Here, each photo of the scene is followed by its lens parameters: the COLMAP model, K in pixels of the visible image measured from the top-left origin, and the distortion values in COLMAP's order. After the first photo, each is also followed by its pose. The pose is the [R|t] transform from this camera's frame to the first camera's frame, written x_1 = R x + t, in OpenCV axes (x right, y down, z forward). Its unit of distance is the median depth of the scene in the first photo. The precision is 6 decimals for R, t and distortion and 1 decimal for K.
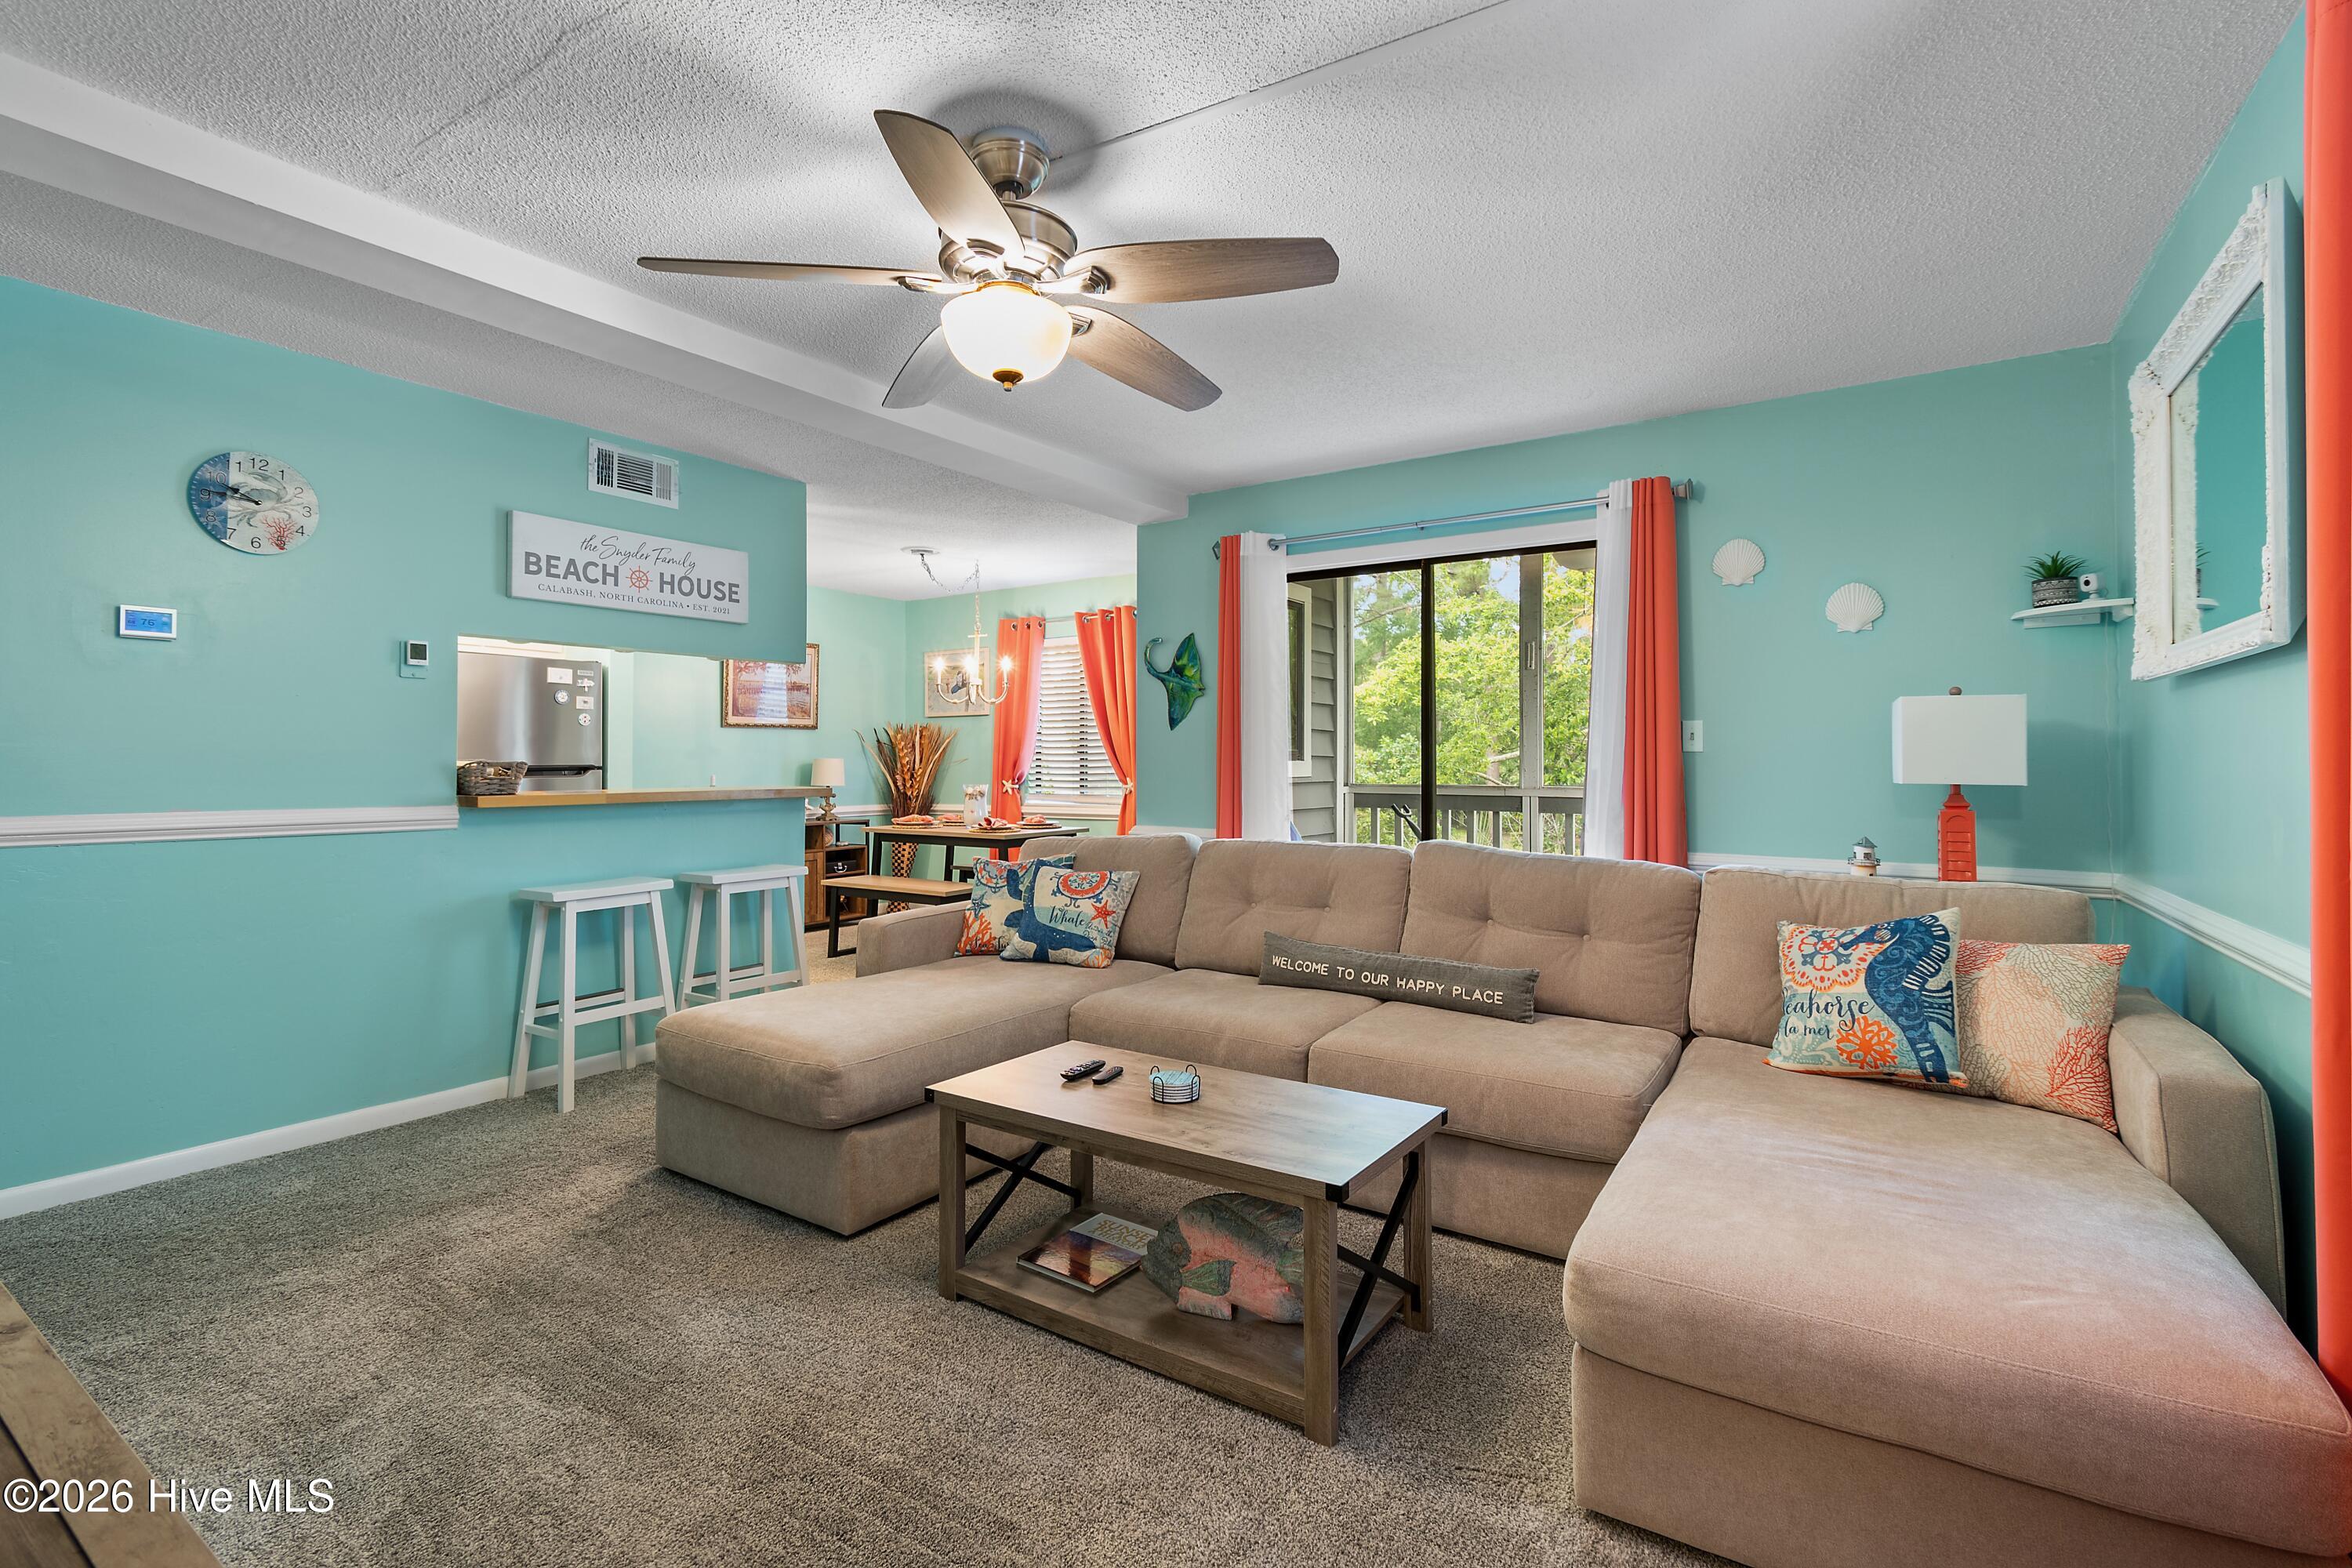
lens RADIAL K [[1035.7, 0, 1185.5], [0, 1035.7, 754.0], [0, 0, 1]] dist [0.001388, 0.000146]
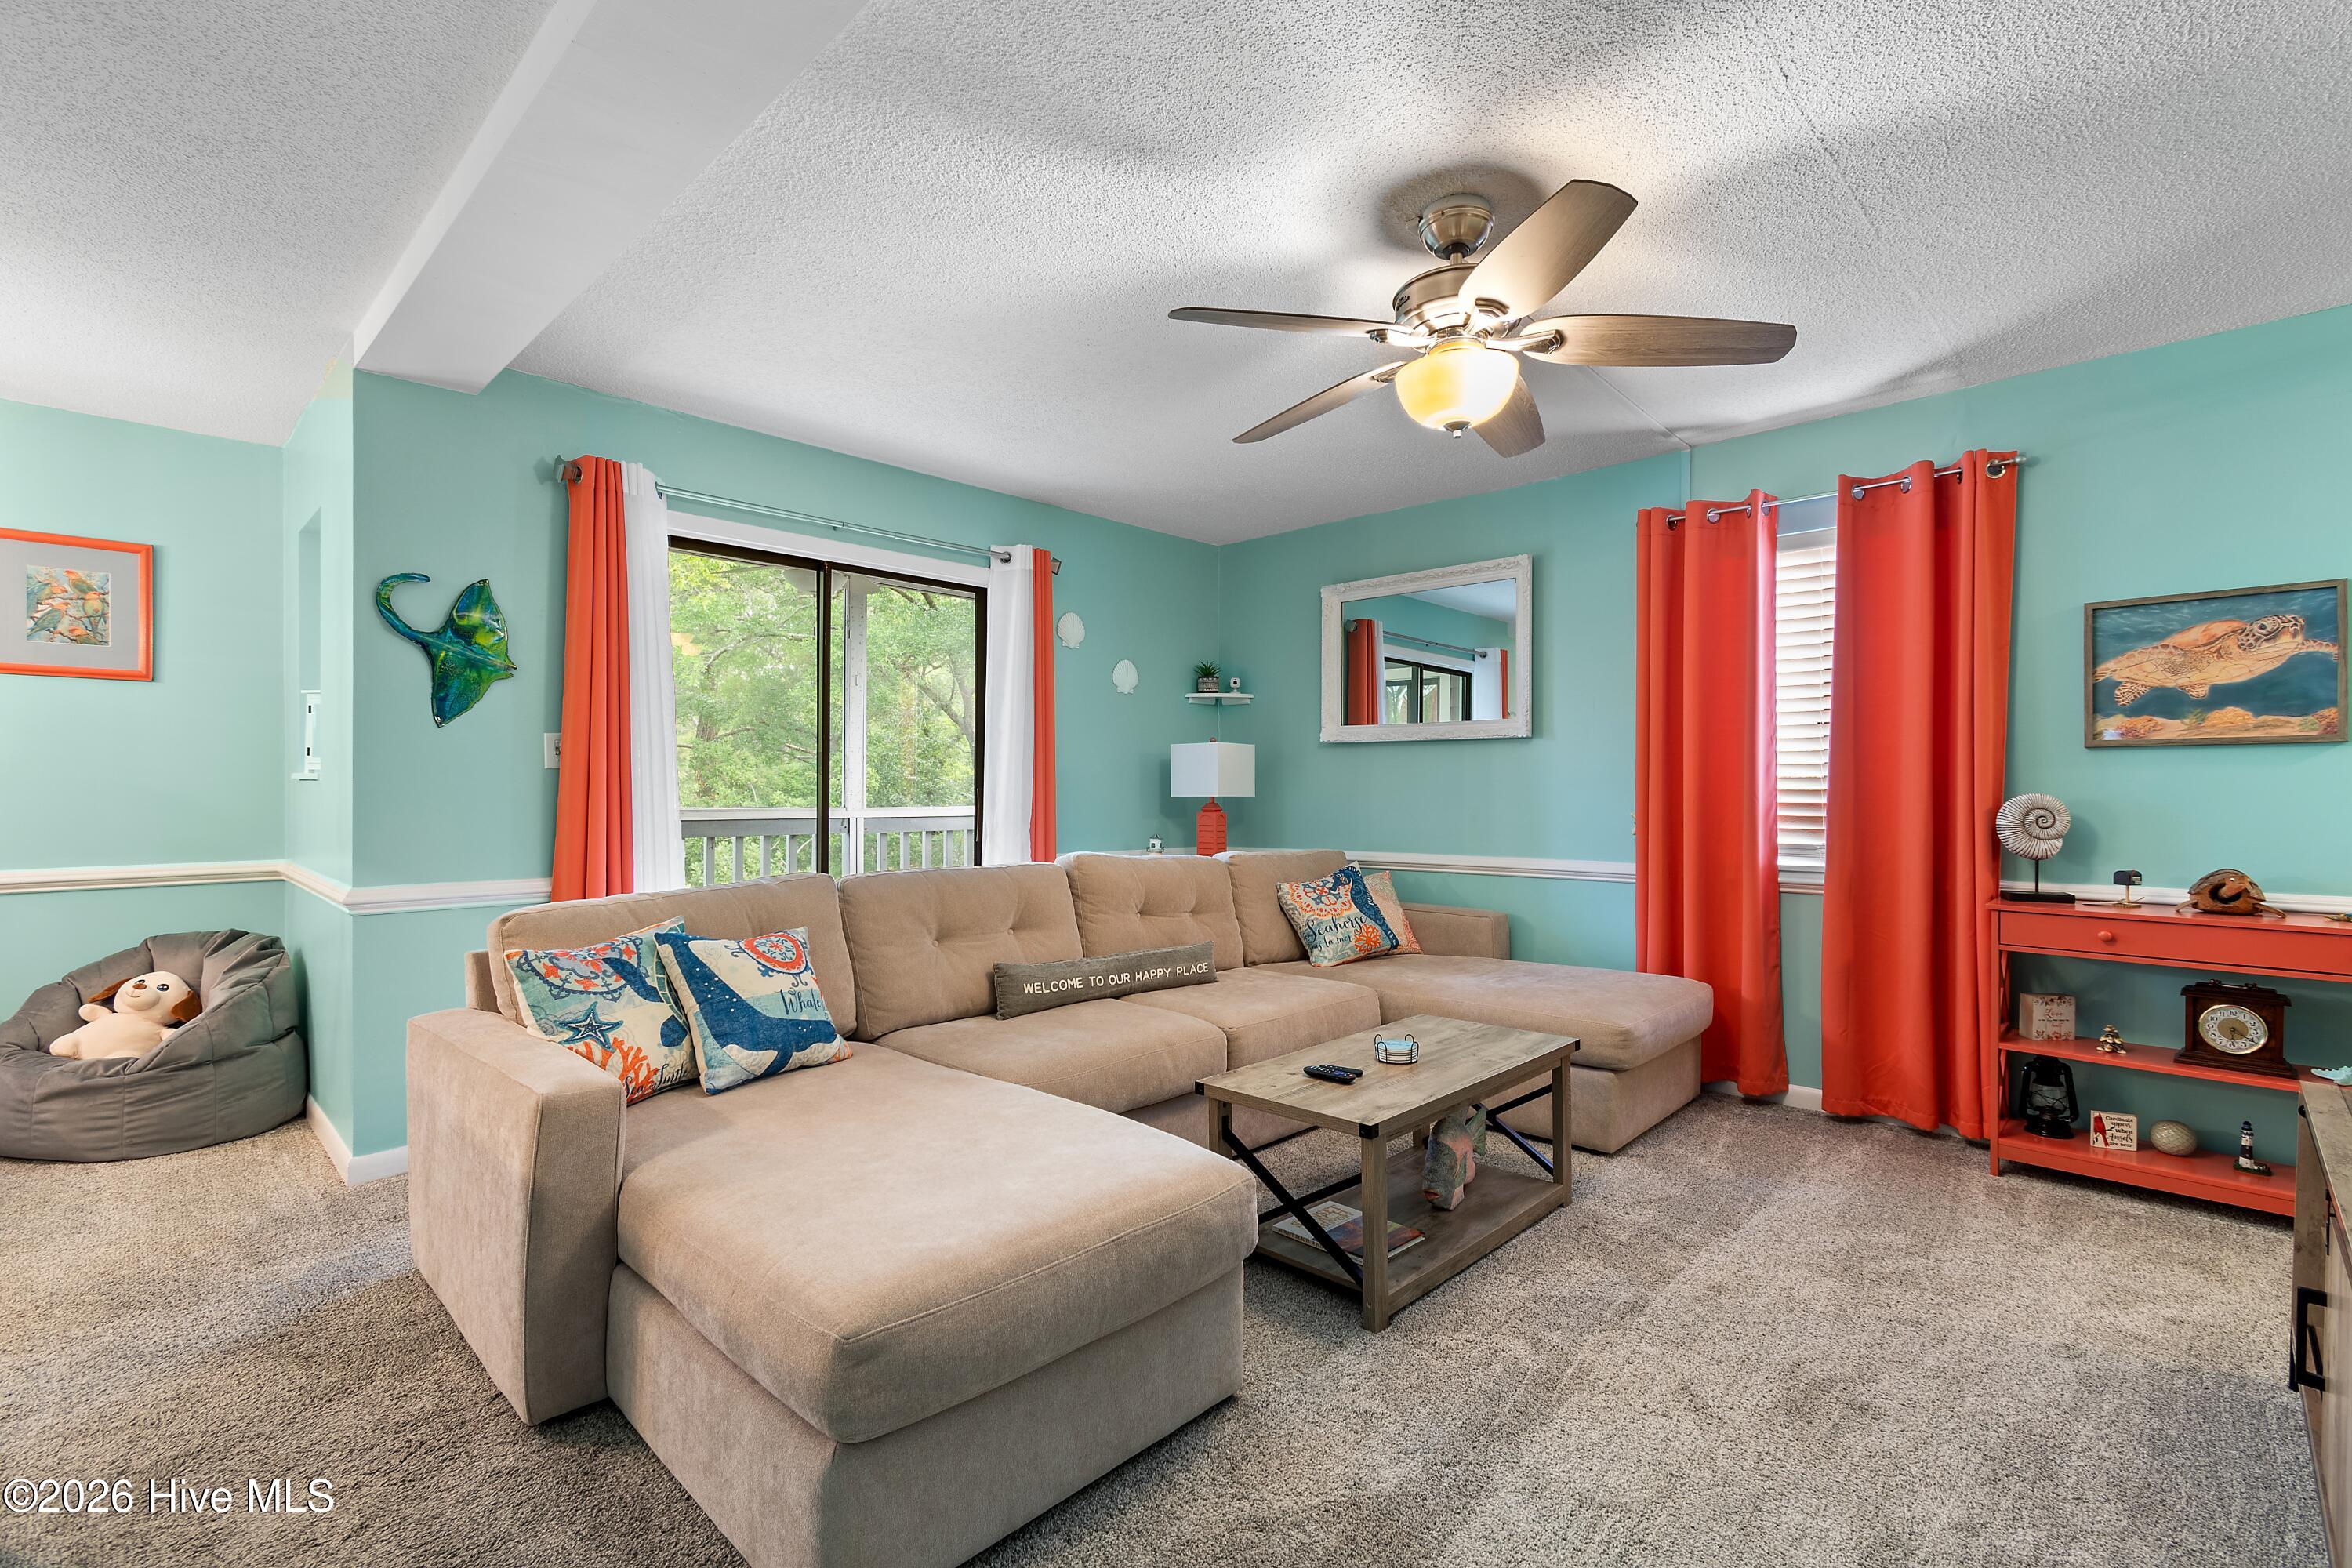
lens RADIAL K [[1044.5, 0, 1186.9], [0, 1044.5, 787.7], [0, 0, 1]] dist [-0.000520, 0.000018]
pose [[0.189422, -0.000917, 0.981895, -0.798882], [-0.010973, 0.999935, 0.003051, 0.009471], [-0.981835, -0.011352, 0.189399, 0.650470]]
